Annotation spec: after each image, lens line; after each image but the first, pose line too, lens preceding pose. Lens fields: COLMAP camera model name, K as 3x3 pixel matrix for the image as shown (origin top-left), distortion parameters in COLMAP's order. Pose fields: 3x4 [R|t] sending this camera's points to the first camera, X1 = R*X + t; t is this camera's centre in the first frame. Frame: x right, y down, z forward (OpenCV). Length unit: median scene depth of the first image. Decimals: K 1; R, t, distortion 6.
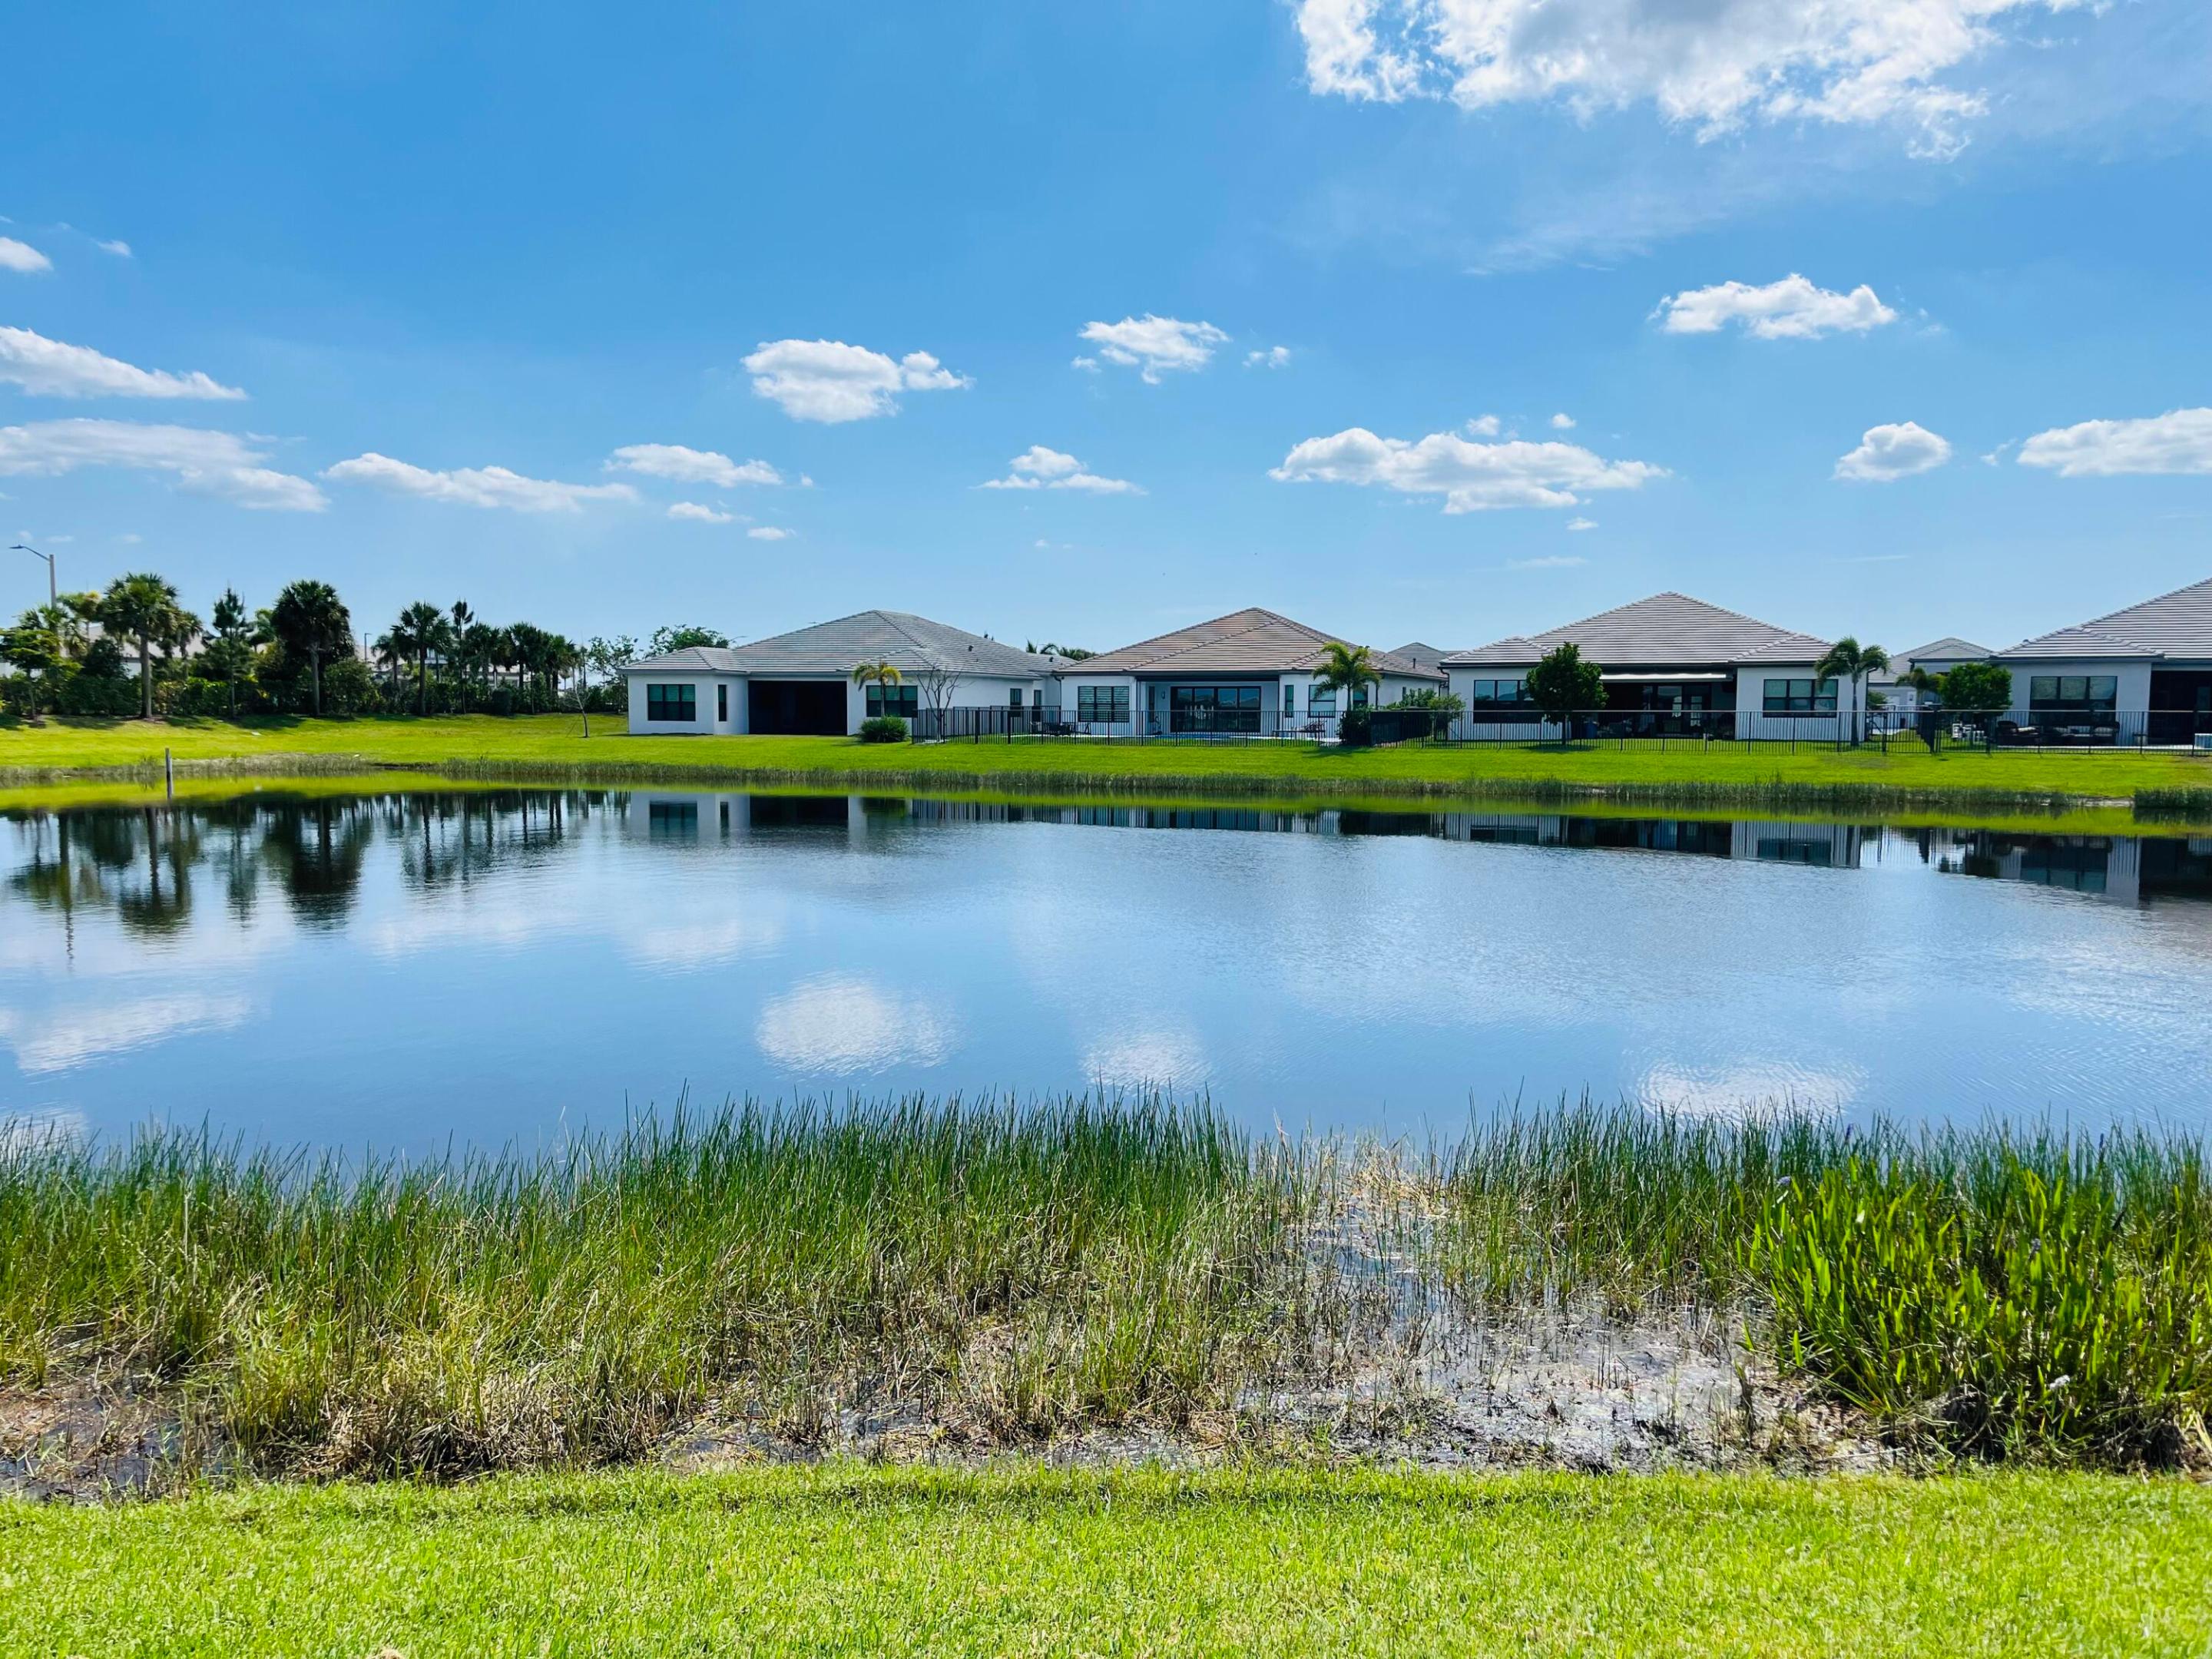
lens RADIAL K [[1693.5, 0, 1109.4], [0, 1693.5, 850.9], [0, 0, 1]] dist [0.077506, -0.087418]
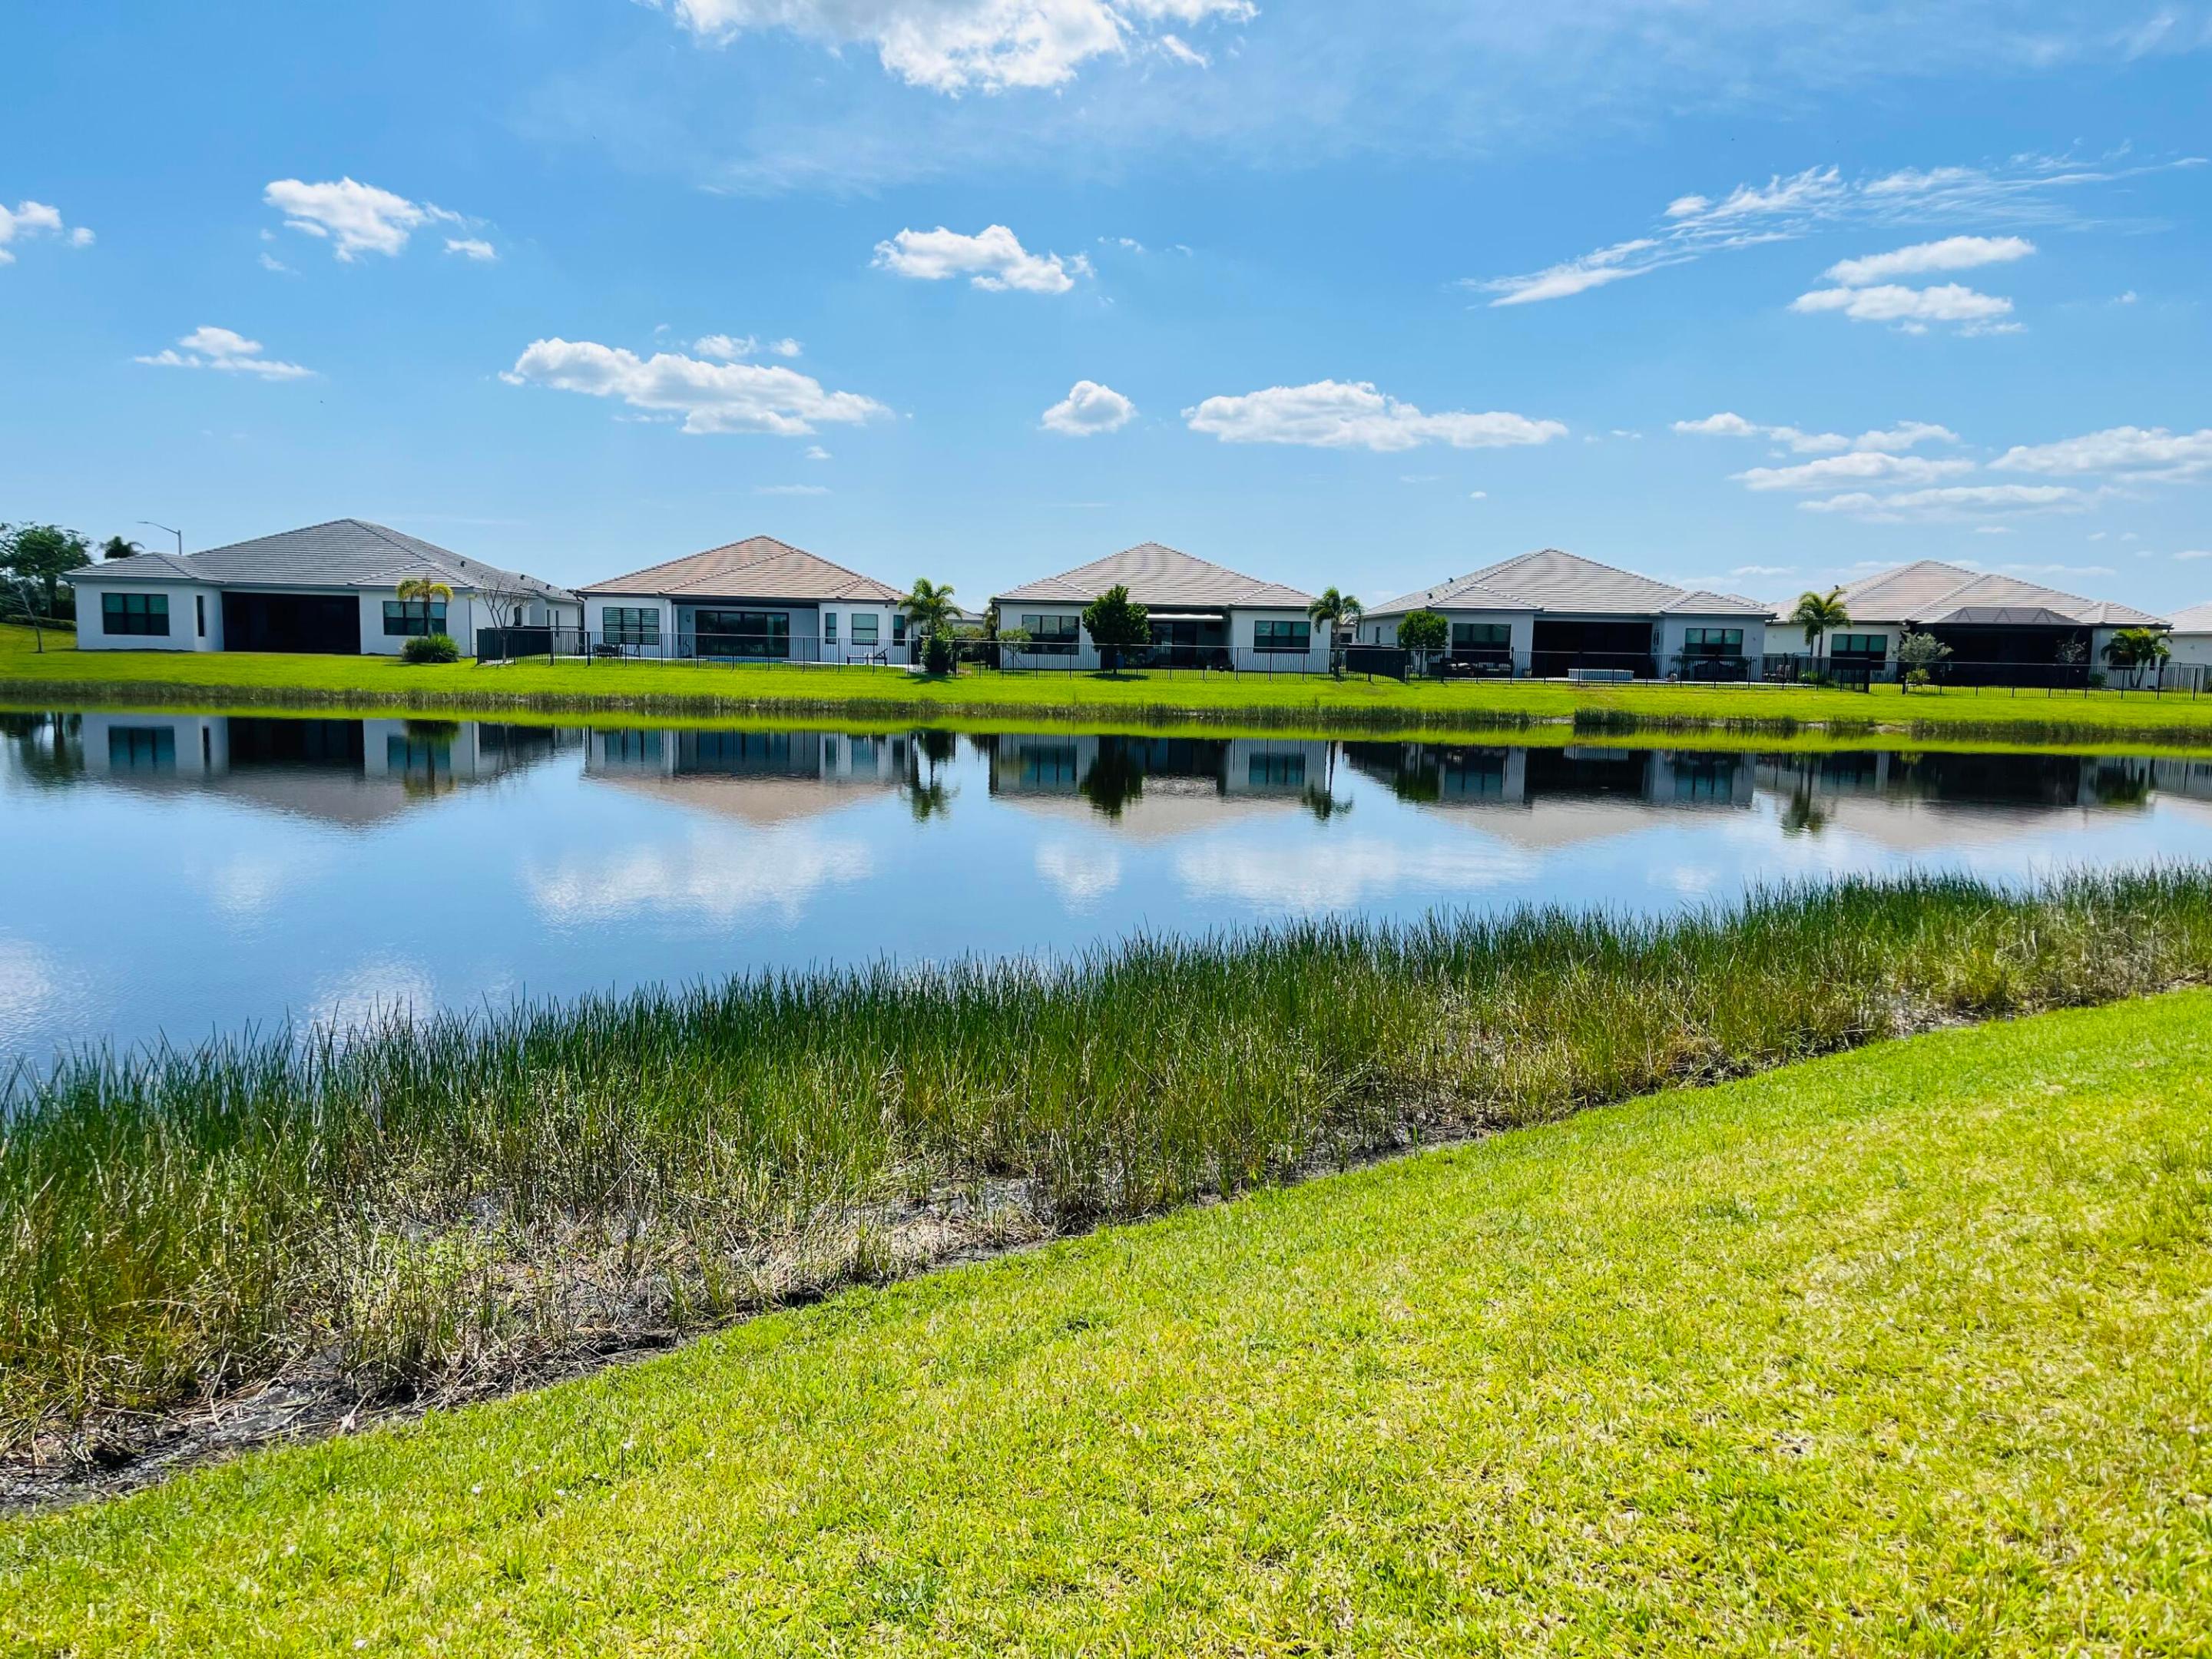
lens RADIAL K [[1693.5, 0, 1103.1], [0, 1693.5, 834.8], [0, 0, 1]] dist [0.077506, -0.087418]
pose [[0.906586, -0.031313, 0.420858, -0.182463], [0.016952, 0.999141, 0.037820, 0.002633], [-0.421681, -0.027153, 0.906338, -0.030574]]
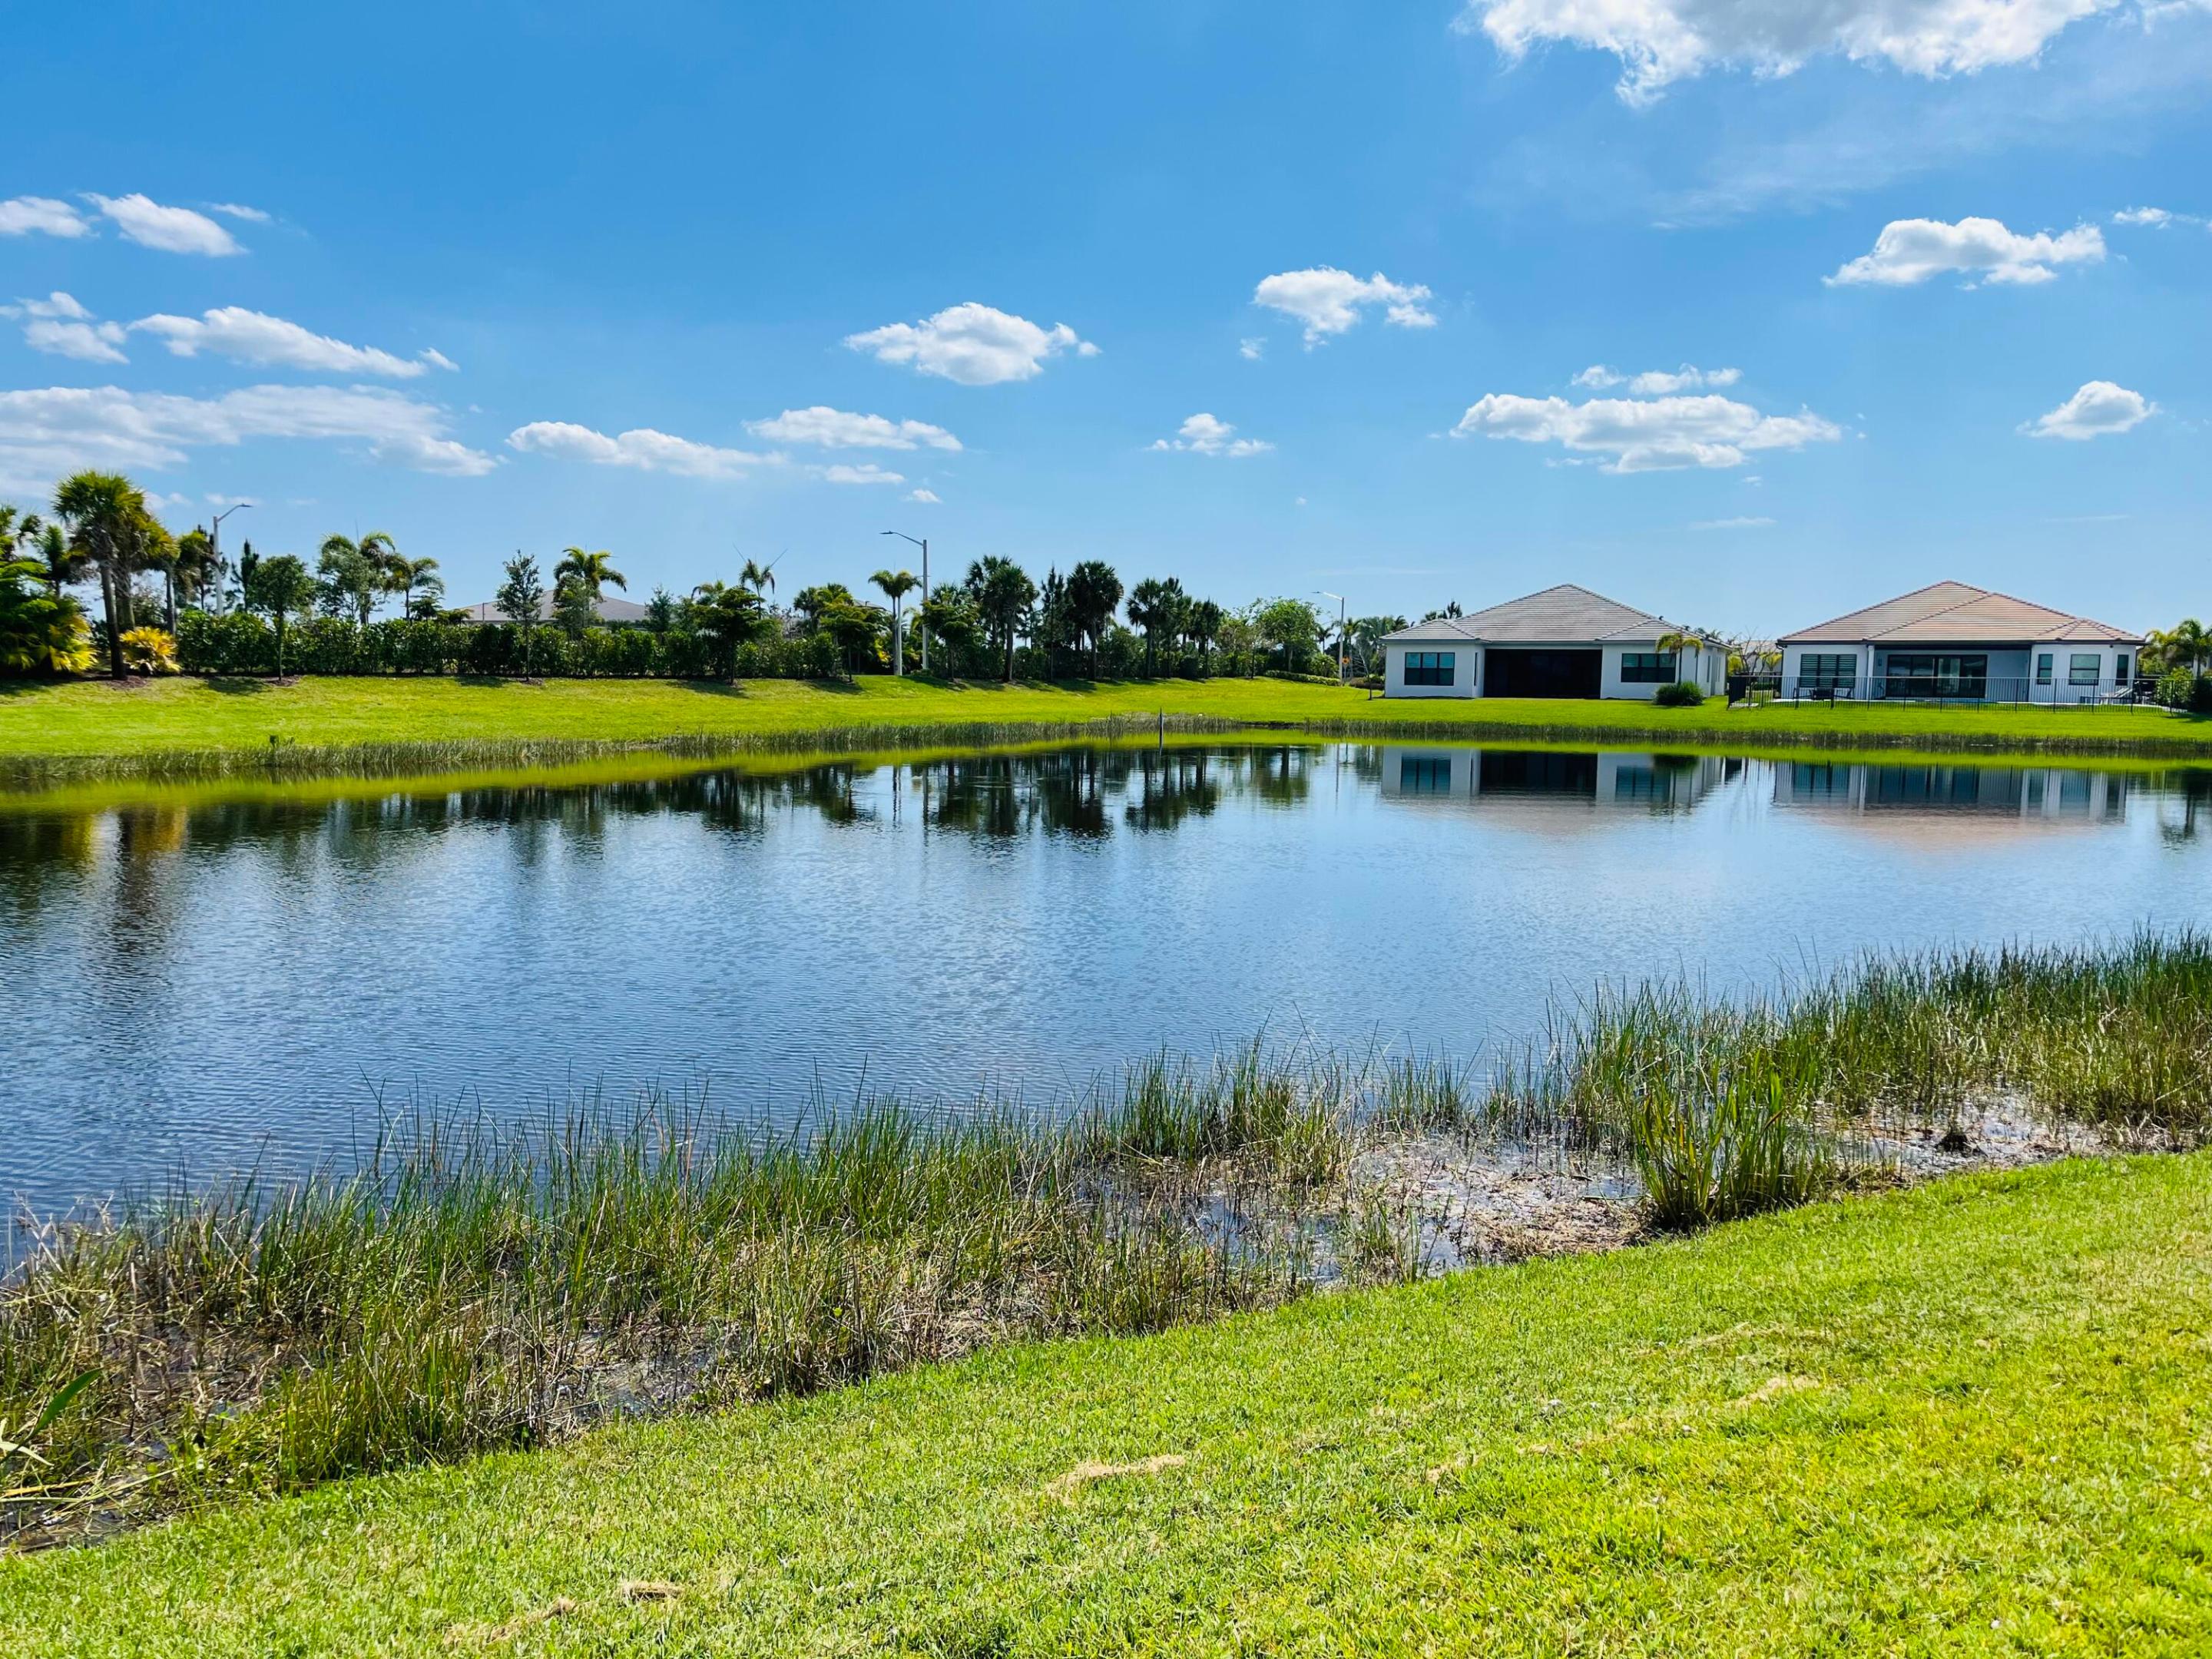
lens RADIAL K [[1693.5, 0, 1085.8], [0, 1693.5, 831.9], [0, 0, 1]] dist [0.077506, -0.087418]
pose [[0.995618, 0.016376, -0.092073, -0.380477], [-0.015393, 0.999817, 0.011376, 0.010533], [0.092243, -0.009909, 0.995687, -0.131234]]
